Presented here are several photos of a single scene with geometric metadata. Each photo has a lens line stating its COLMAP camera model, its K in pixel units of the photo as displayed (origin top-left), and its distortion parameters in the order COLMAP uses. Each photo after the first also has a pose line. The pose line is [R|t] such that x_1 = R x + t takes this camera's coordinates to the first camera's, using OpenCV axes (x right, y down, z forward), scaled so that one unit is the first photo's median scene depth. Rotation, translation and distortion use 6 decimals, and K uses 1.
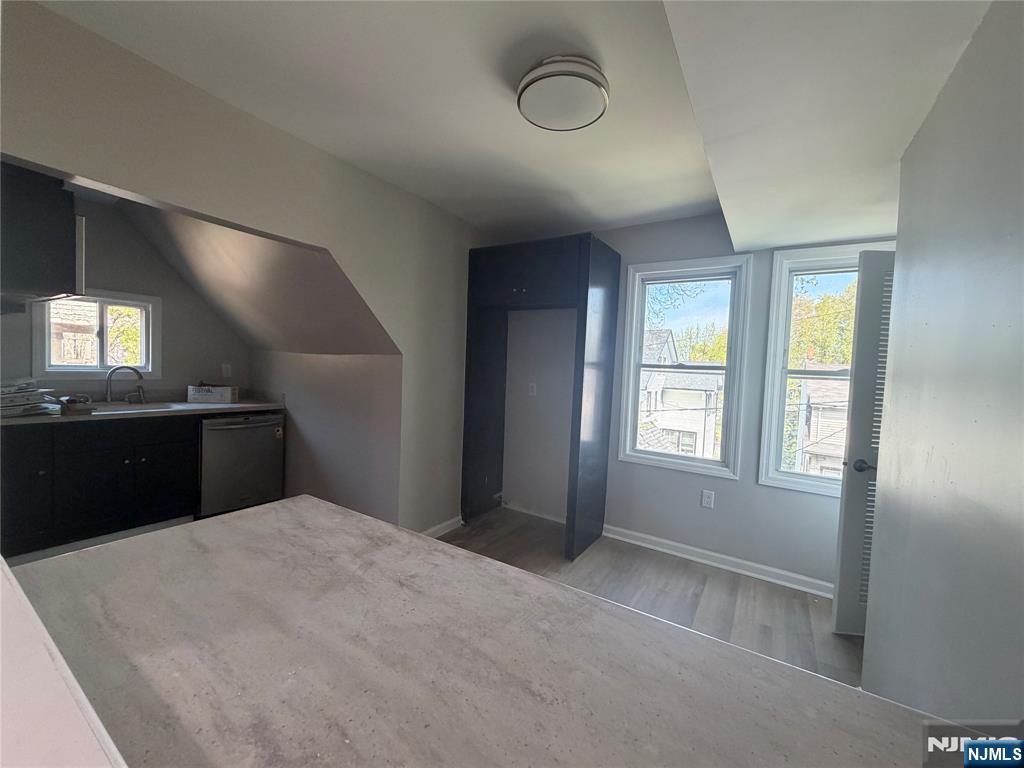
lens RADIAL K [[408.9, 0, 512.0], [0, 408.9, 384.0], [0, 0, 1]] dist [-0.001133, -0.000043]
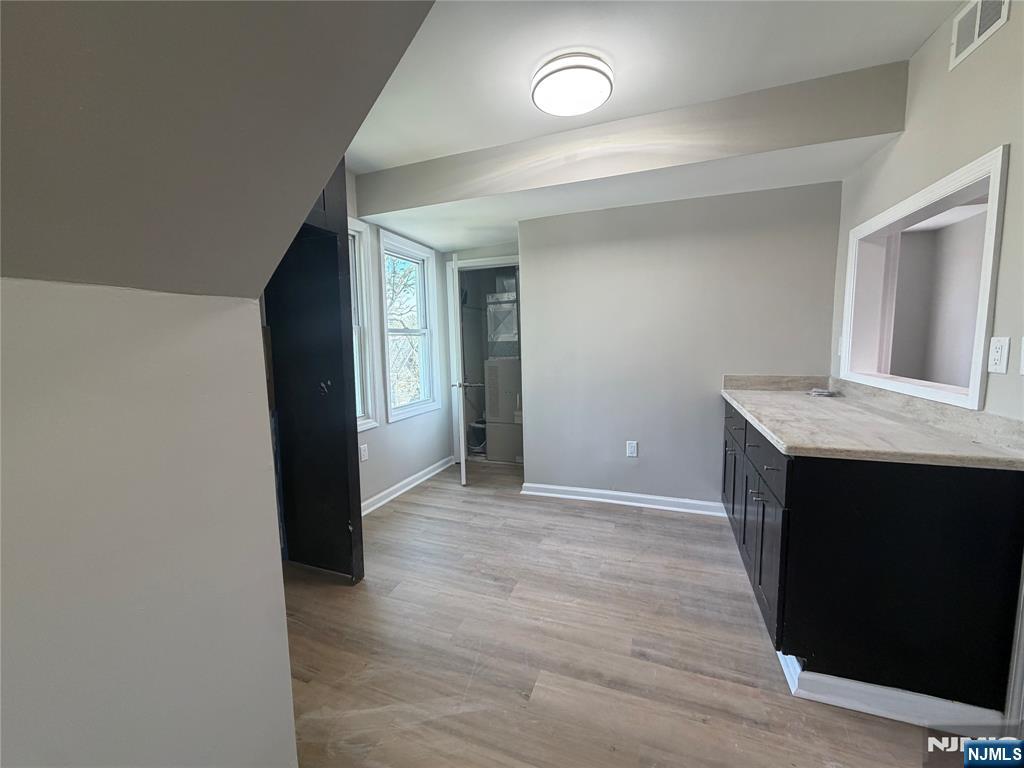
lens RADIAL K [[408.9, 0, 512.0], [0, 408.9, 384.0], [0, 0, 1]] dist [-0.001133, -0.000043]
pose [[-0.212444, -0.145989, 0.966206, -0.641329], [0.047954, 0.986028, 0.159528, -0.049136], [-0.975996, 0.080224, -0.202475, 0.881398]]
